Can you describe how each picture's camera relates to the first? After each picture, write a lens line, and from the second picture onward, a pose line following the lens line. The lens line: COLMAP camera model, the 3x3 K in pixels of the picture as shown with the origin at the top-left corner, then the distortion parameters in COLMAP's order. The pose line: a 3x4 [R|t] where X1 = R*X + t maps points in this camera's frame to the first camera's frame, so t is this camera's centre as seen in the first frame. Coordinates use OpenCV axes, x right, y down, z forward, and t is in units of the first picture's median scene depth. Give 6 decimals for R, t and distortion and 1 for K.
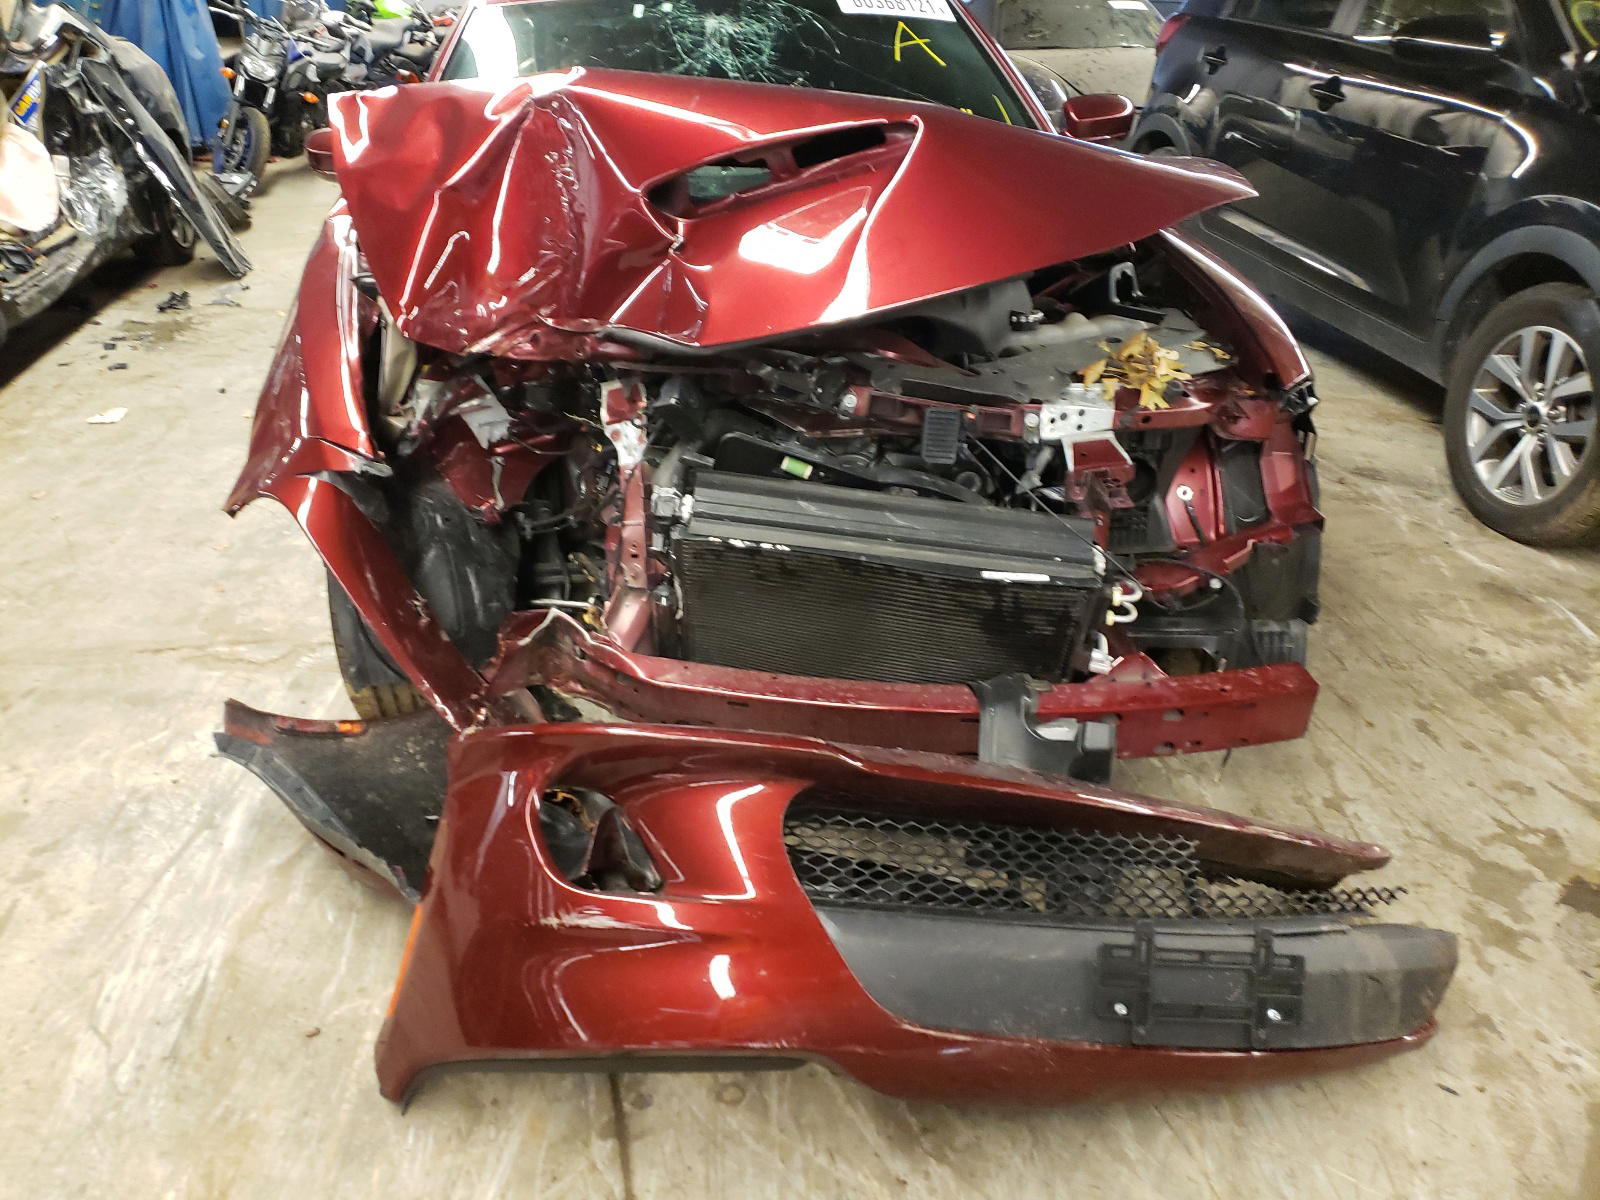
lens RADIAL K [[1199.1, 0, 796.0], [0, 1199.1, 601.9], [0, 0, 1]] dist [0.012939, -0.005316]
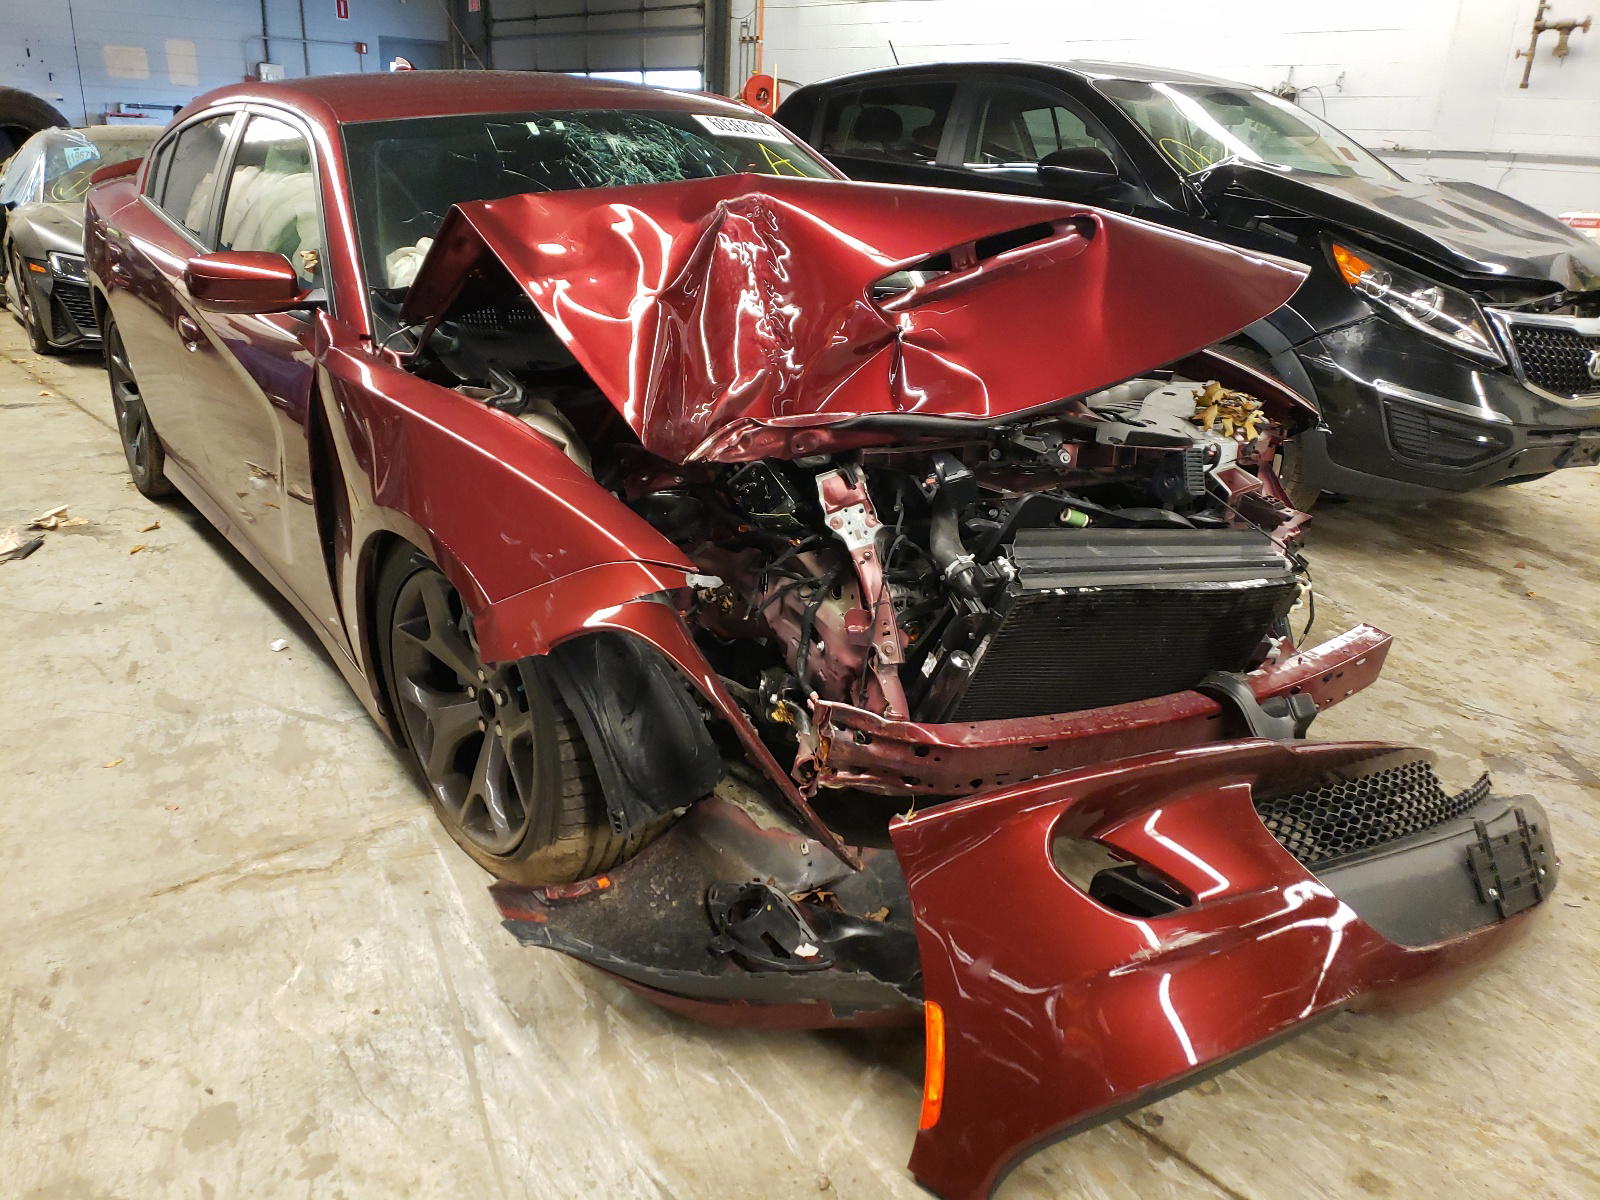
lens RADIAL K [[1199.1, 0, 796.5], [0, 1199.1, 601.6], [0, 0, 1]] dist [0.012939, -0.005316]
pose [[0.884883, -0.164606, 0.435761, -0.729941], [0.203875, 0.977982, -0.044574, -0.040097], [-0.418829, 0.128283, 0.898958, 0.120162]]
